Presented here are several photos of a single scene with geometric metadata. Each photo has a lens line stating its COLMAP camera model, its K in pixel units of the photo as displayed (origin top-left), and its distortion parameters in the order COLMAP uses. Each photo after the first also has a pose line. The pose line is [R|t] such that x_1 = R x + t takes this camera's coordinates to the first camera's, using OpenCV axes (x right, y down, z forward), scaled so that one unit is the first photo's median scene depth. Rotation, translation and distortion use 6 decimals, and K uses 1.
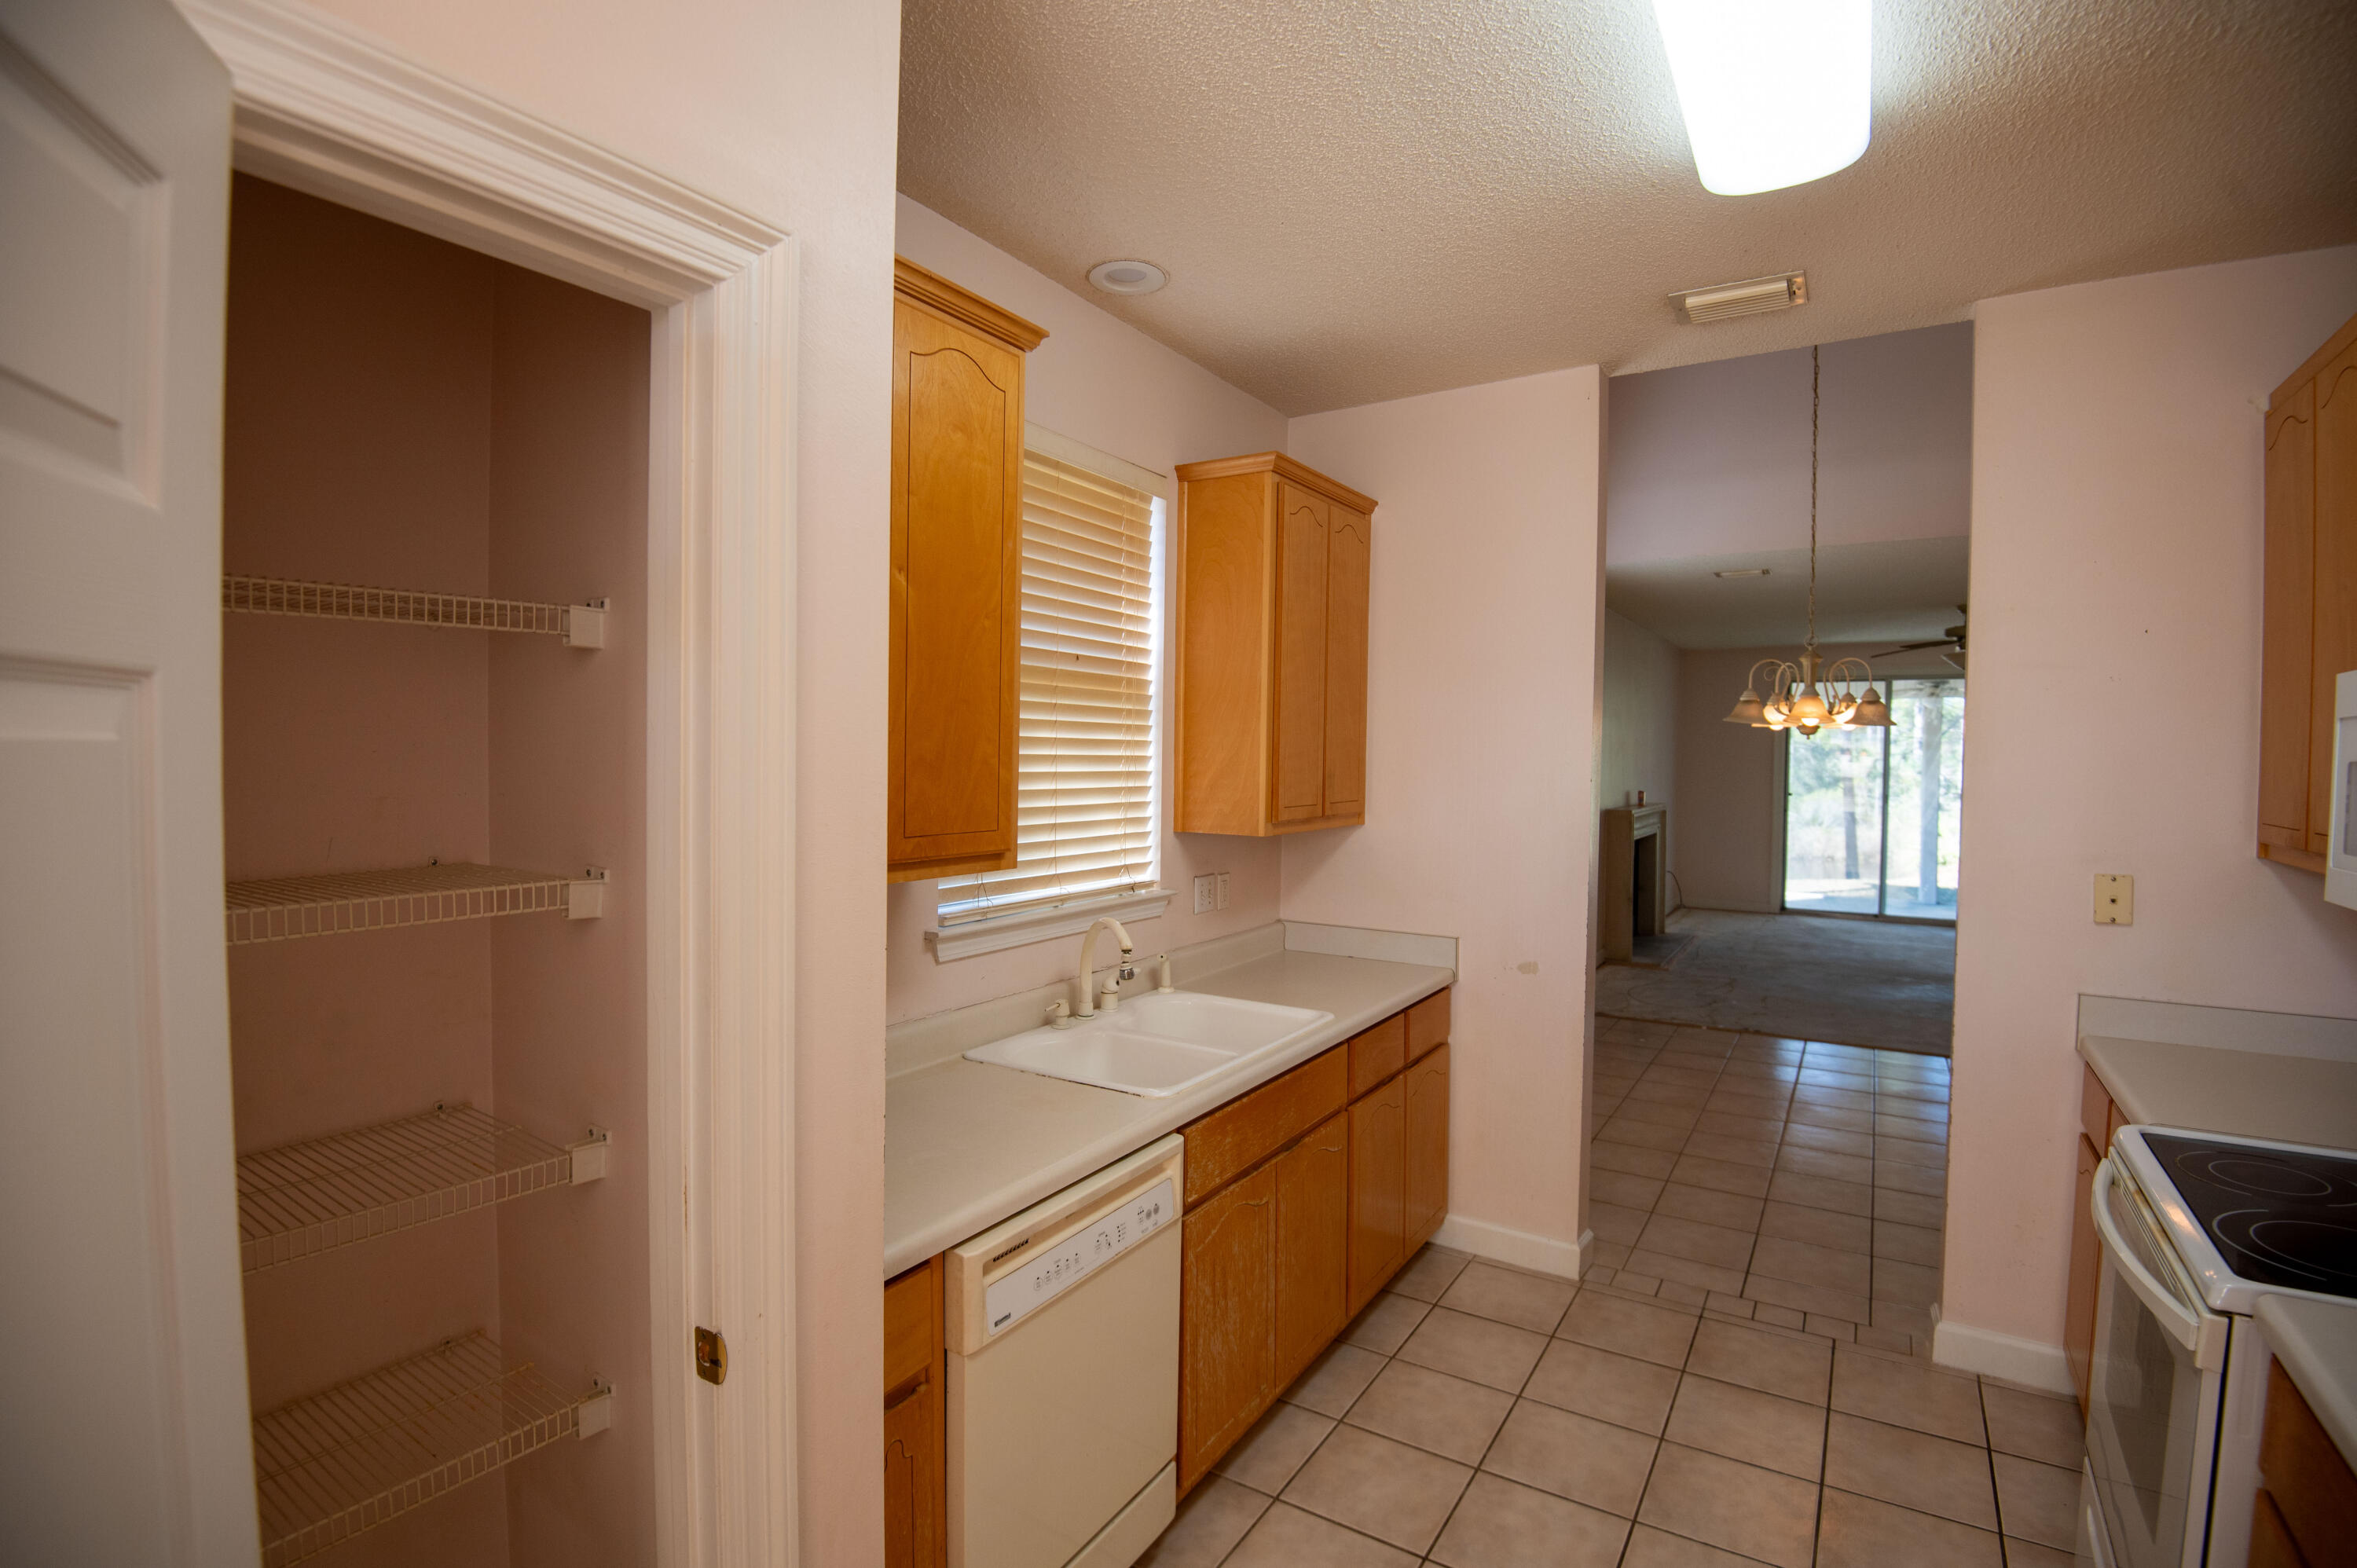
lens RADIAL K [[1127.8, 0, 1176.4], [0, 1127.8, 745.5], [0, 0, 1]] dist [-0.039867, 0.000431]
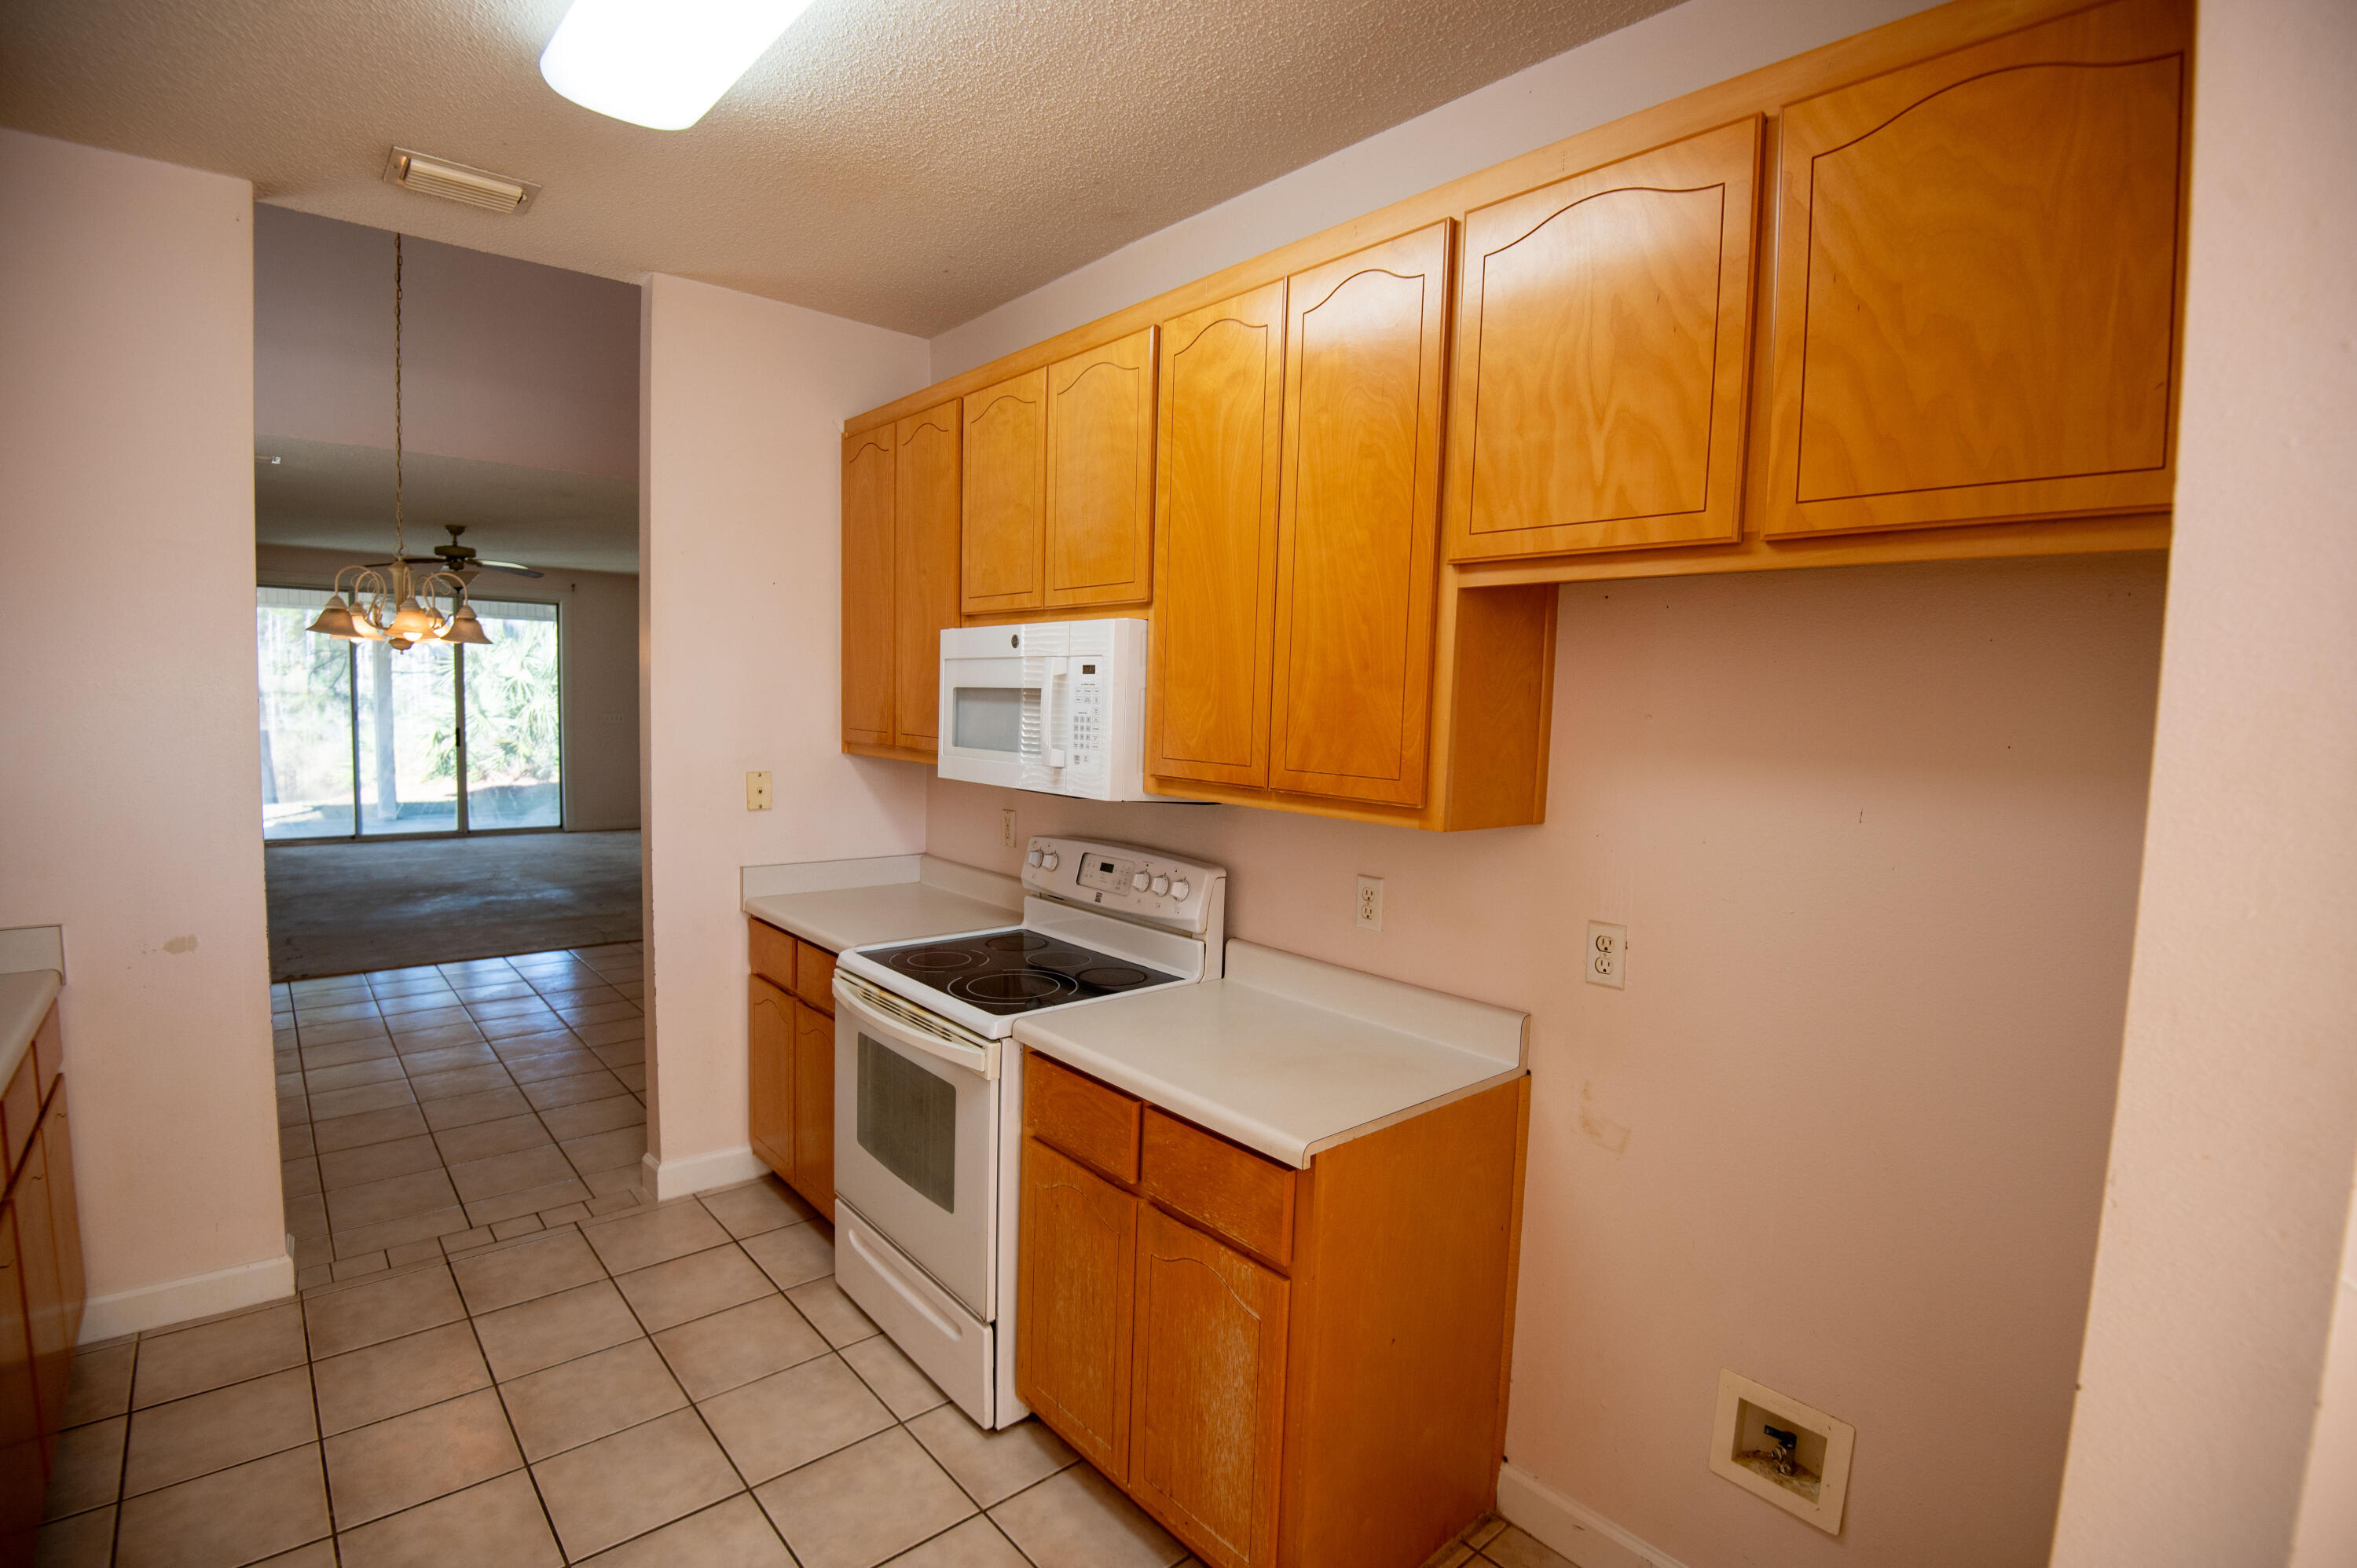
lens RADIAL K [[1108.5, 0, 1168.3], [0, 1108.5, 750.2], [0, 0, 1]] dist [-0.000316, -0.017220]
pose [[0.293332, -0.052719, 0.954556, -0.222224], [-0.025738, 0.997681, 0.063009, -0.001773], [-0.955664, -0.043051, 0.291294, 0.143558]]
